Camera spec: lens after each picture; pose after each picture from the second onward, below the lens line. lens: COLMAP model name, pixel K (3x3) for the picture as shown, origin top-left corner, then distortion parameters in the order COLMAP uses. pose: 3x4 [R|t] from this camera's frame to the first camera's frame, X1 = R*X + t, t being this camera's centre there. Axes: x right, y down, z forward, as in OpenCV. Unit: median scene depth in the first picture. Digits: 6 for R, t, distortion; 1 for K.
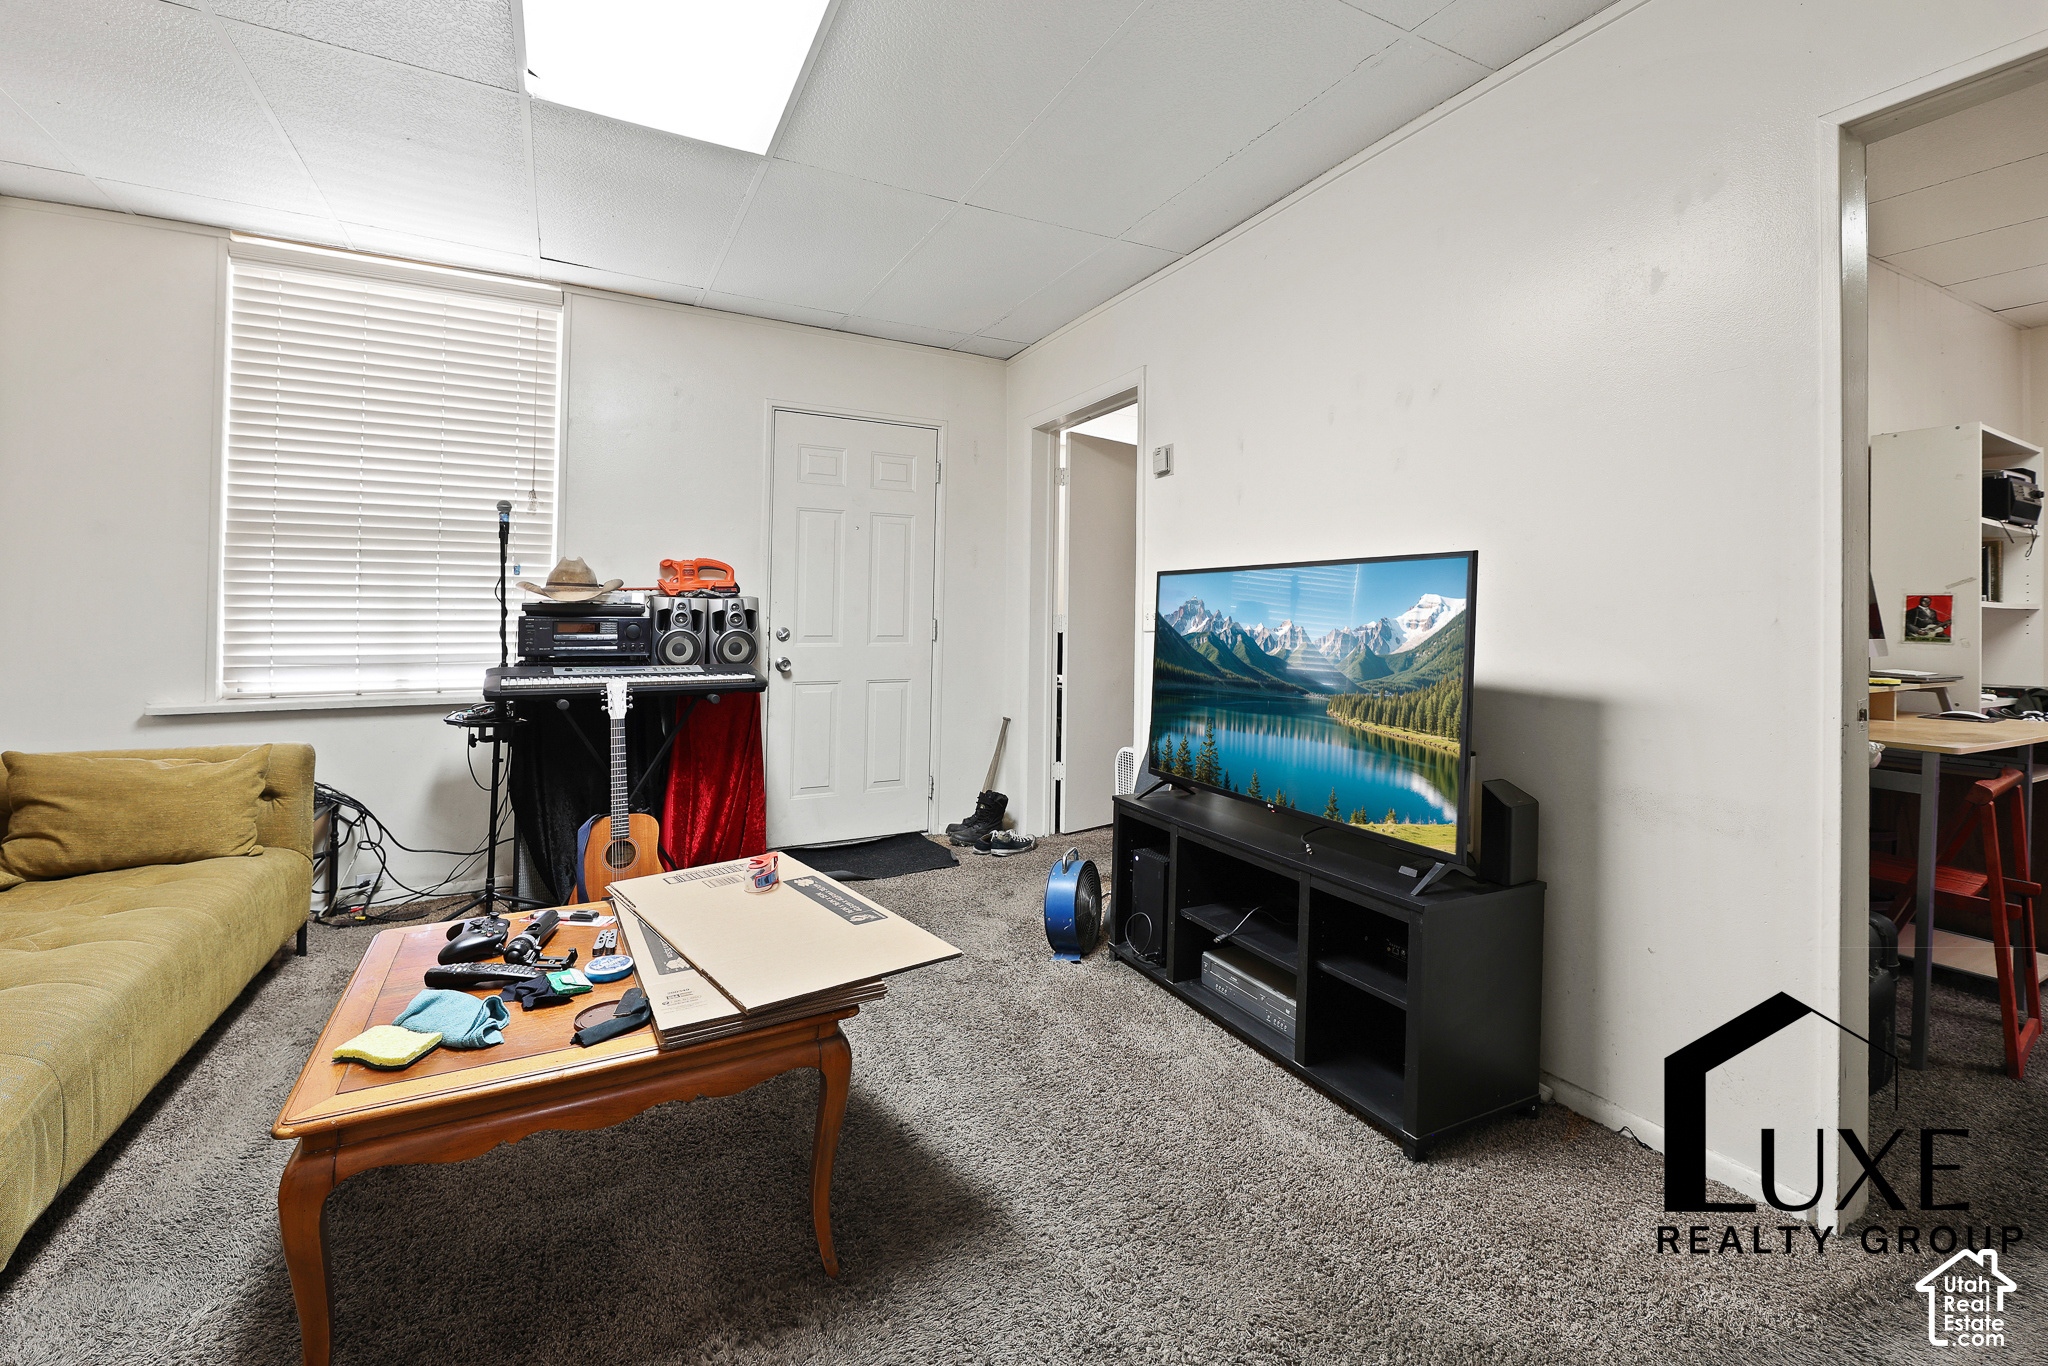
lens RADIAL K [[872.9, 0, 1018.2], [0, 872.9, 606.1], [0, 0, 1]] dist [-0.001657, -0.000684]
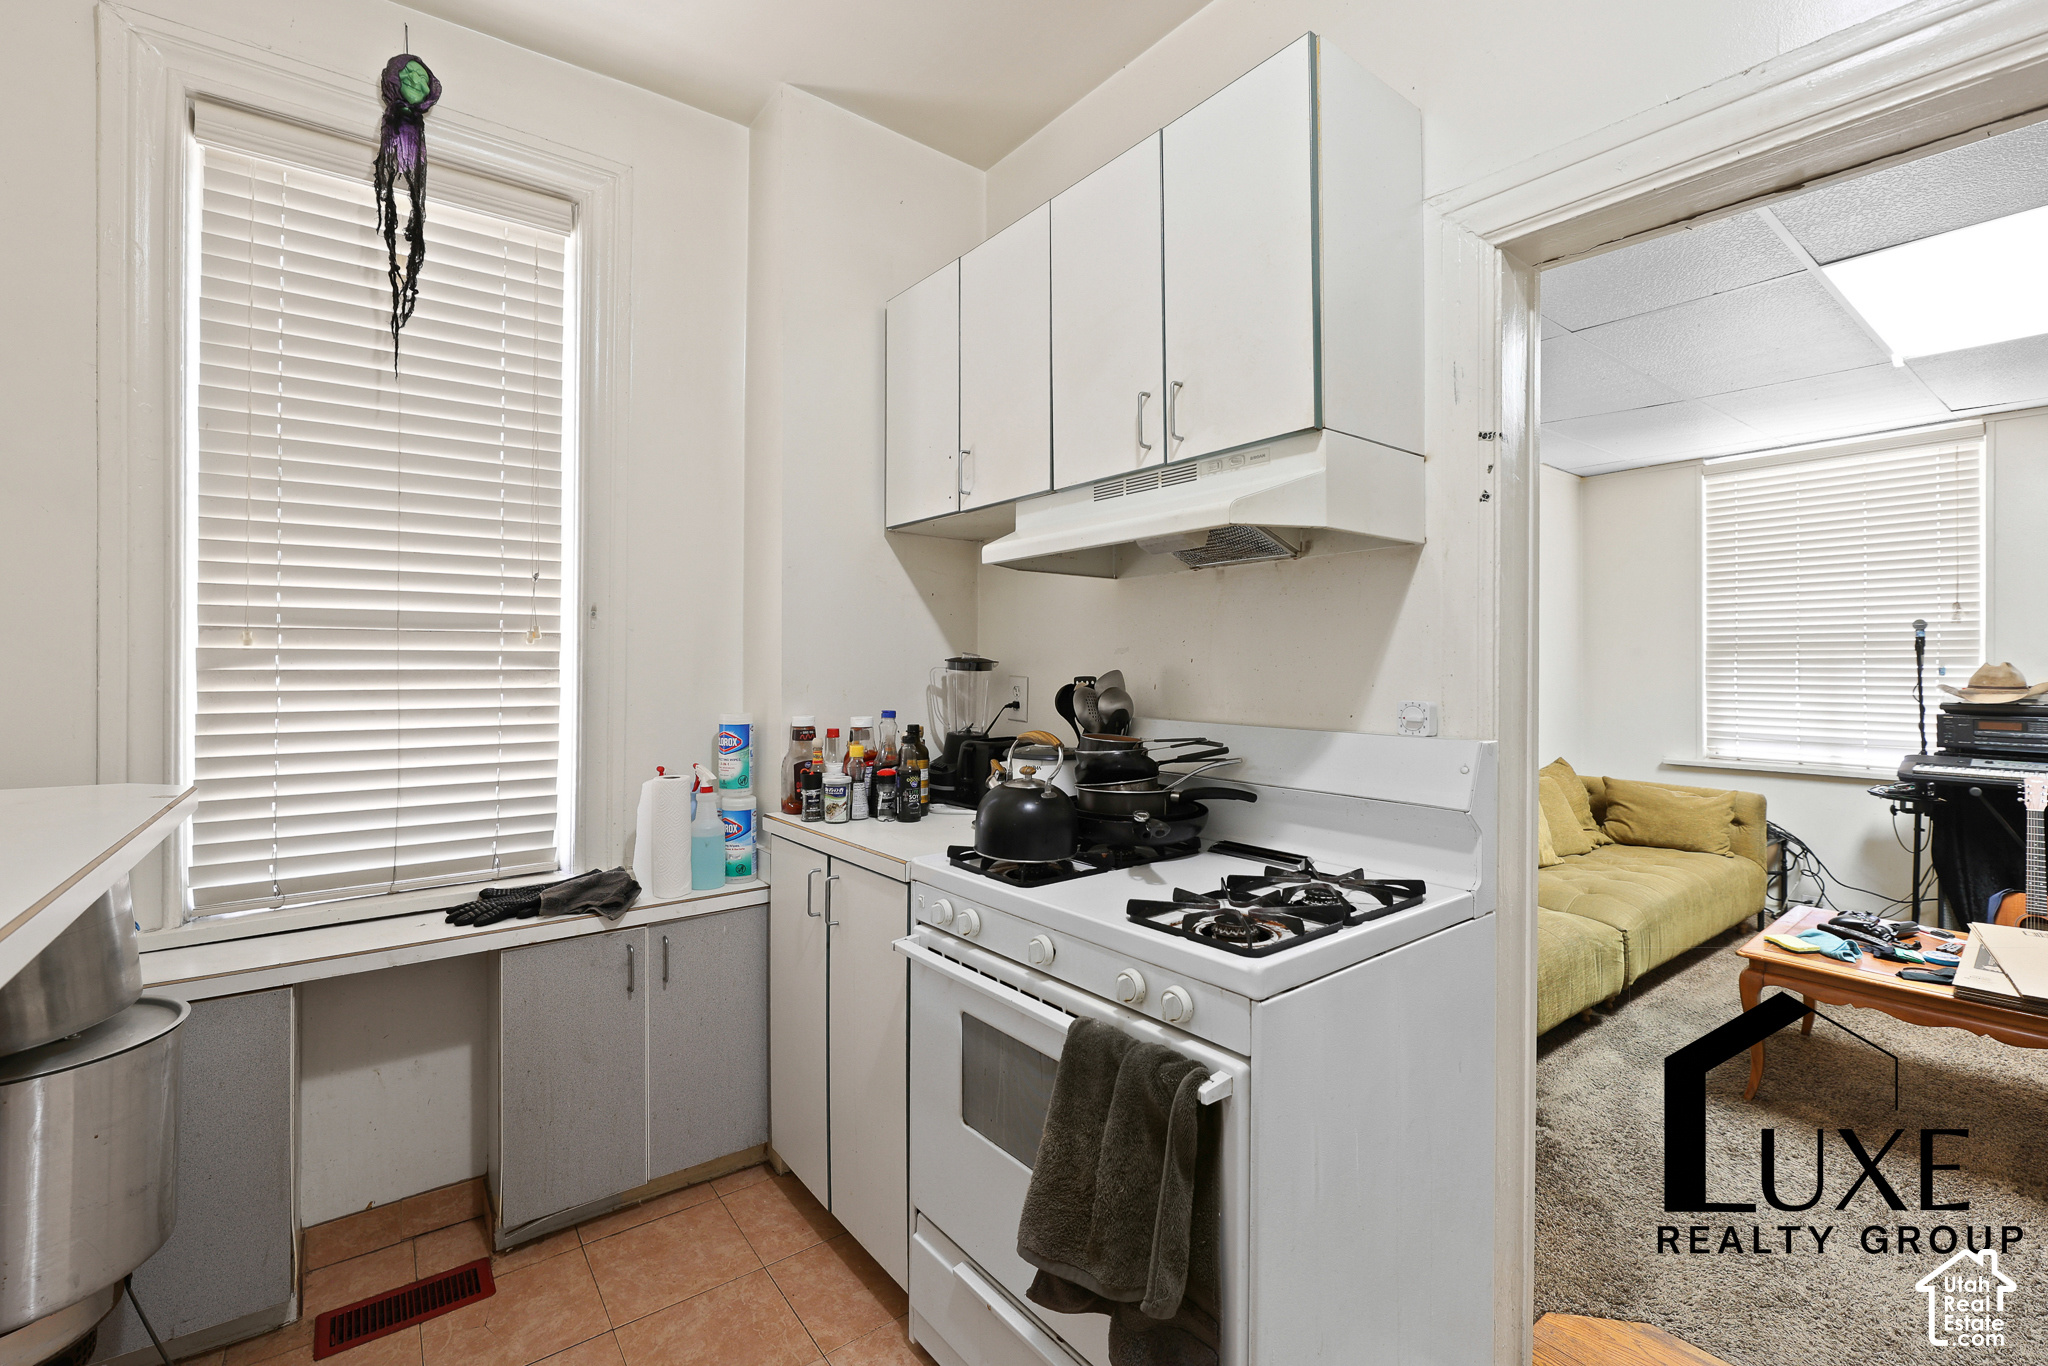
lens RADIAL K [[857.3, 0, 1006.8], [0, 857.3, 655.6], [0, 0, 1]] dist [0.000381, -0.004112]
pose [[0.151881, -0.014854, -0.988287, 0.415338], [0.016402, 0.999787, -0.012506, -0.077658], [0.988263, -0.014311, 0.152092, -0.470565]]
